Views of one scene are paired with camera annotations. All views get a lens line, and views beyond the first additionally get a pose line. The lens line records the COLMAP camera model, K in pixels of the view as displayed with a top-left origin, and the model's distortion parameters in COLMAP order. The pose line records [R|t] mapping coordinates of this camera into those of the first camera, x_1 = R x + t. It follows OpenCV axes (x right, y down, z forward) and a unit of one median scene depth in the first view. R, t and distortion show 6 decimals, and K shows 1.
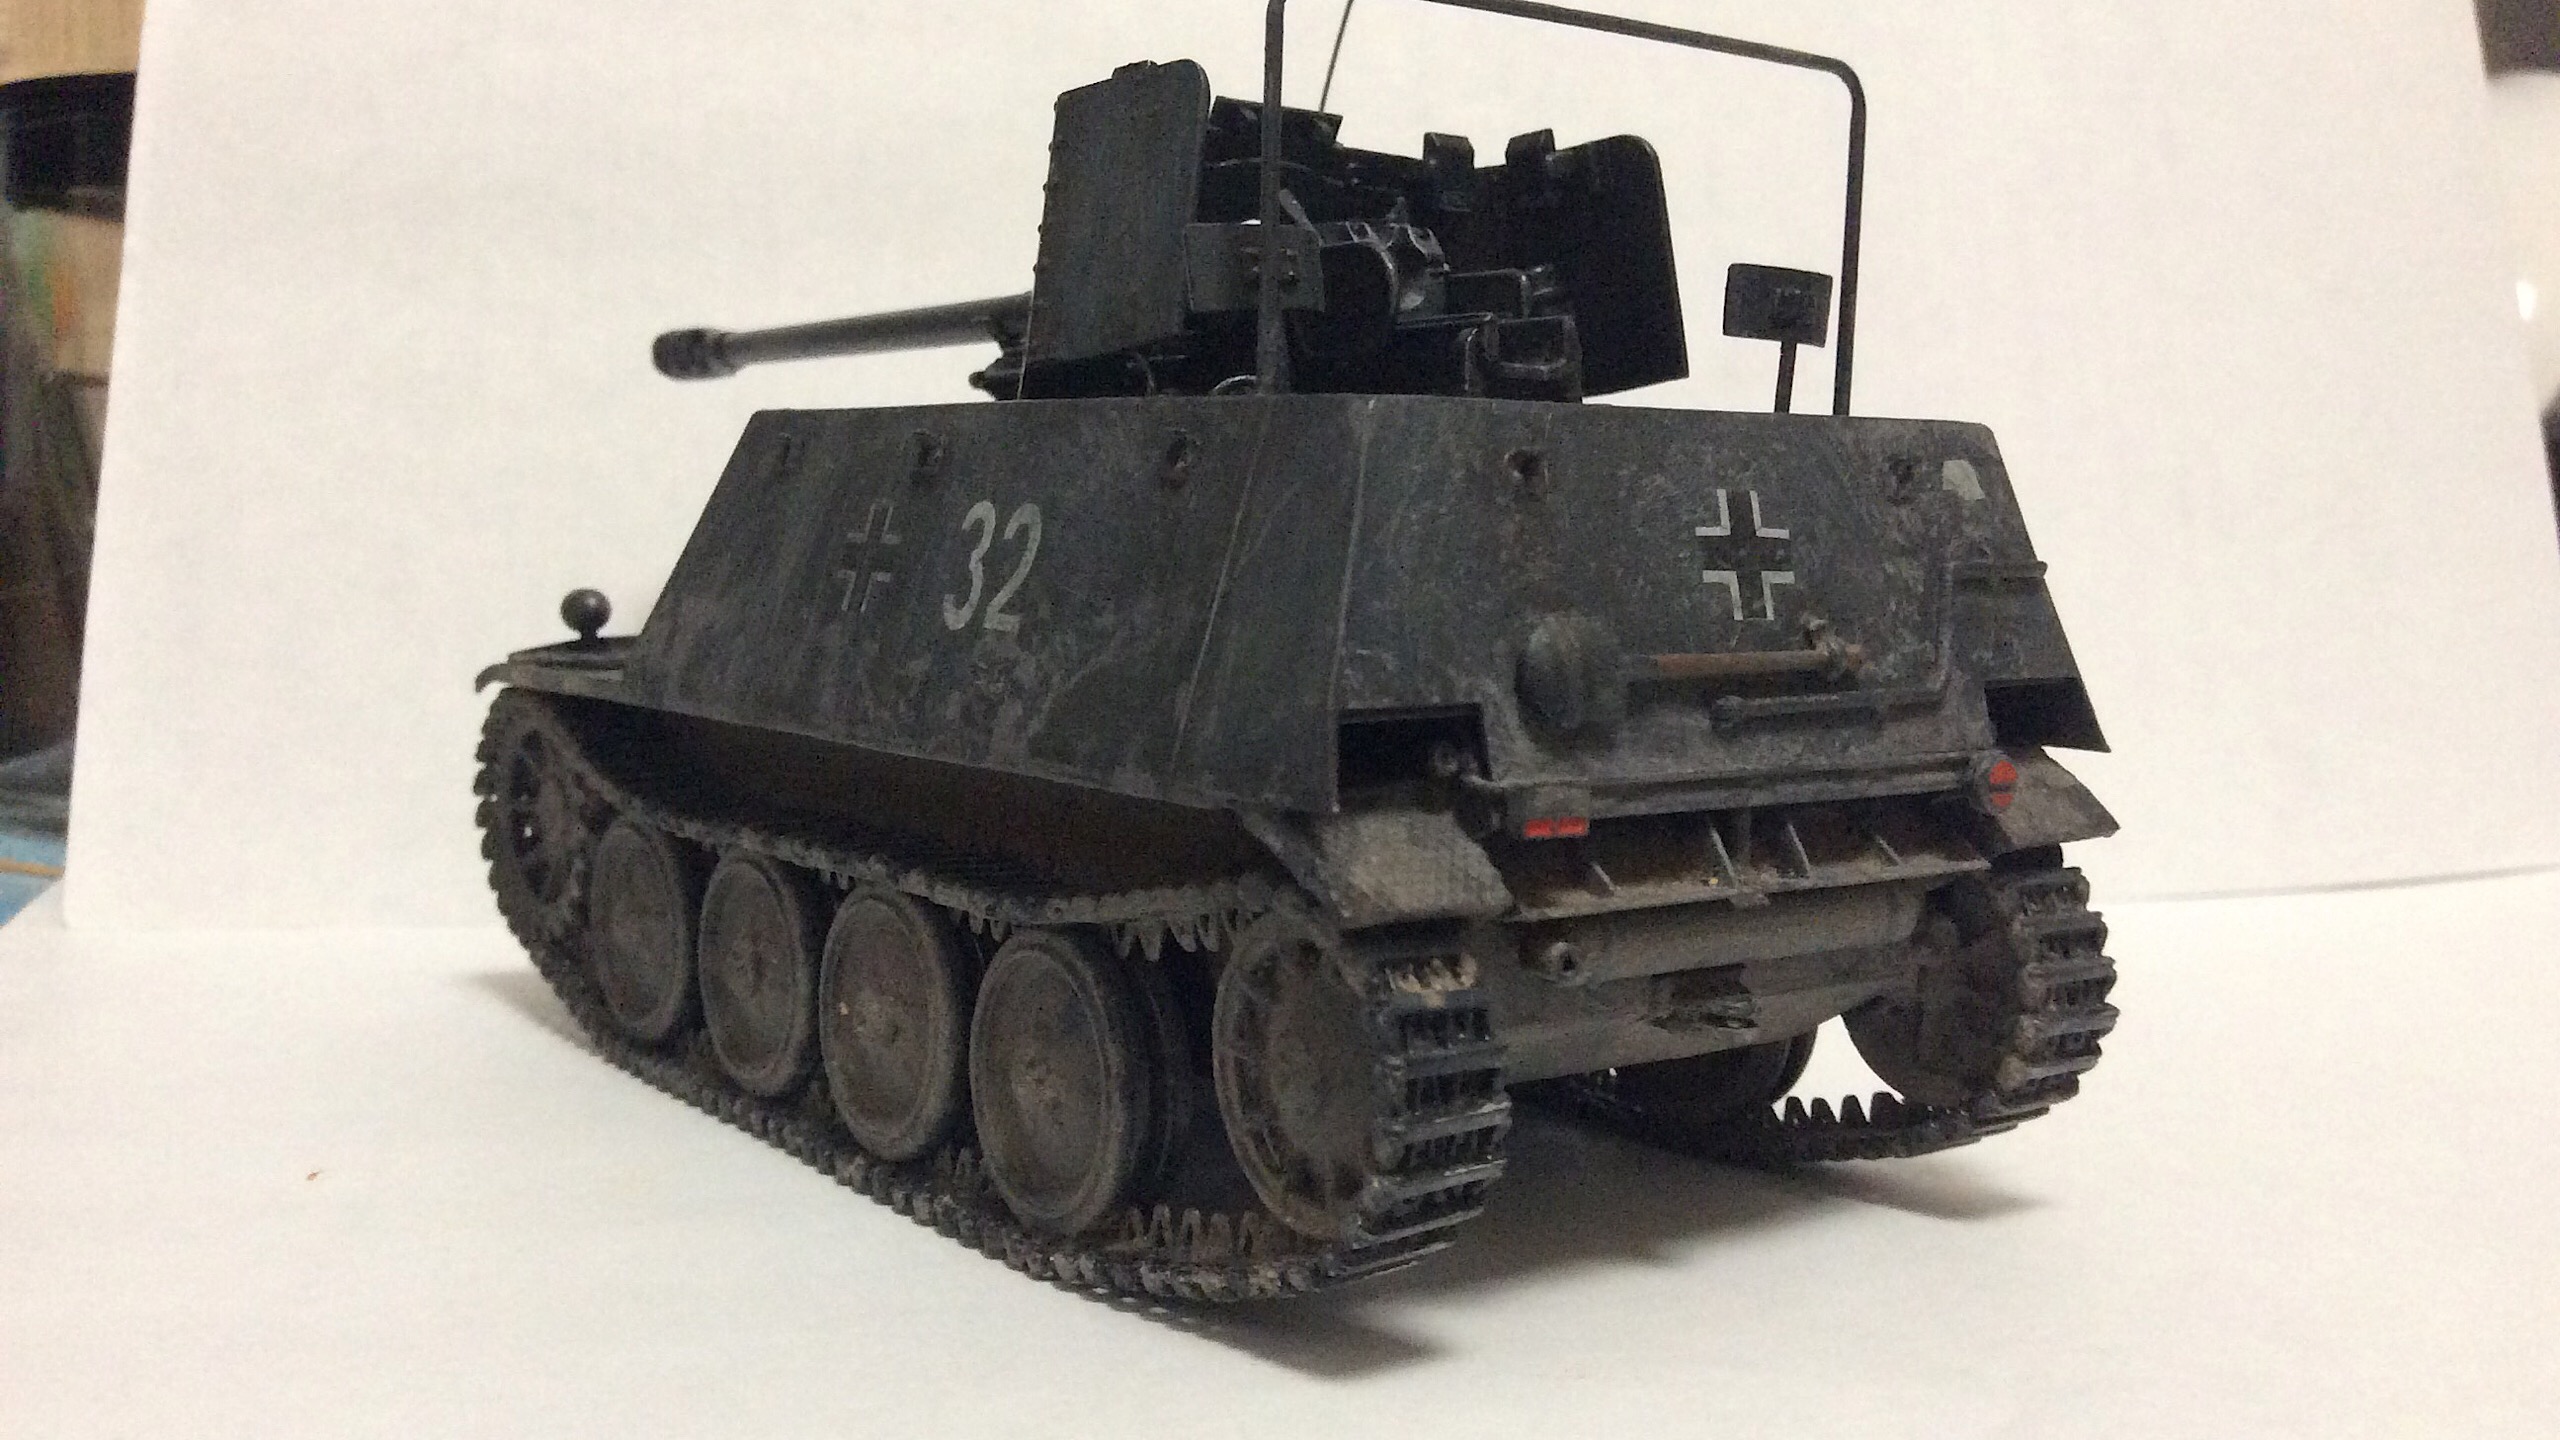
lens RADIAL K [[2571.9, 0, 1247.8], [0, 2571.9, 614.6], [0, 0, 1]] dist [0.001963, 0.001597]
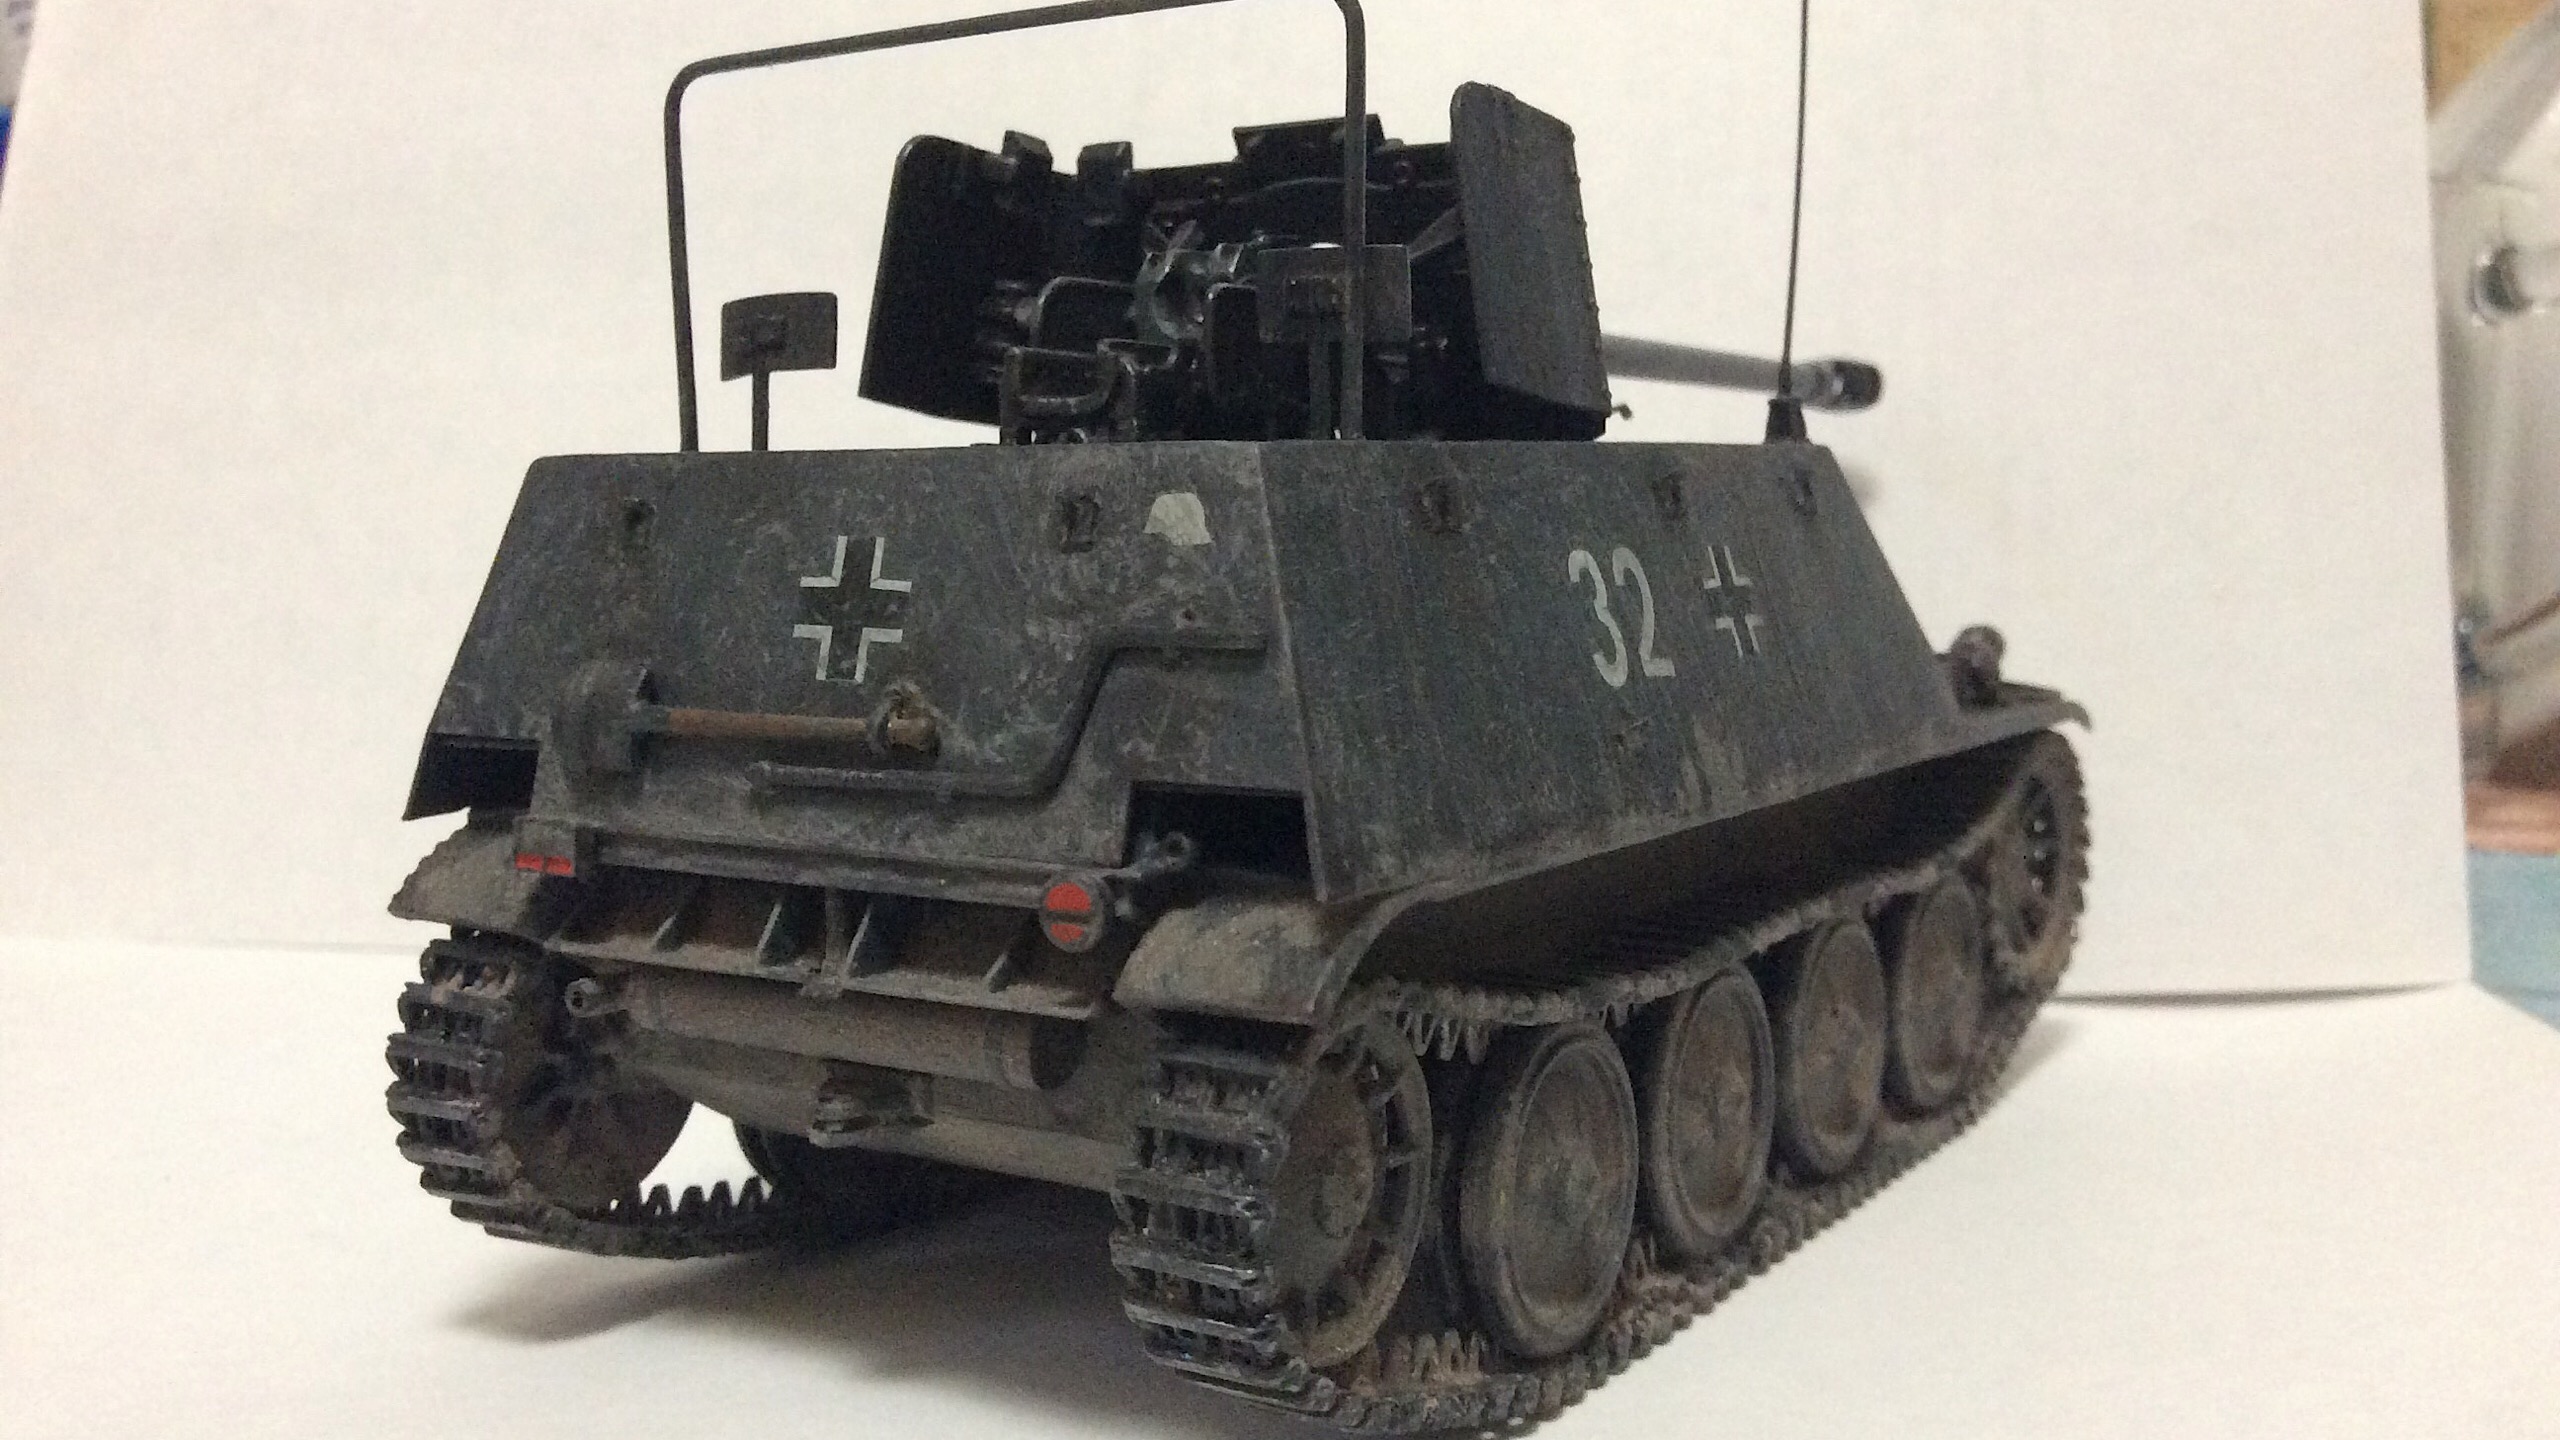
lens RADIAL K [[2523.3, 0, 1307.1], [0, 2523.3, 722.0], [0, 0, 1]] dist [0.242553, -0.888195]
pose [[0.355670, 0.058432, -0.932783, 1.083560], [-0.035527, 0.998168, 0.048982, -0.032907], [0.933936, 0.015717, 0.357094, 0.833498]]
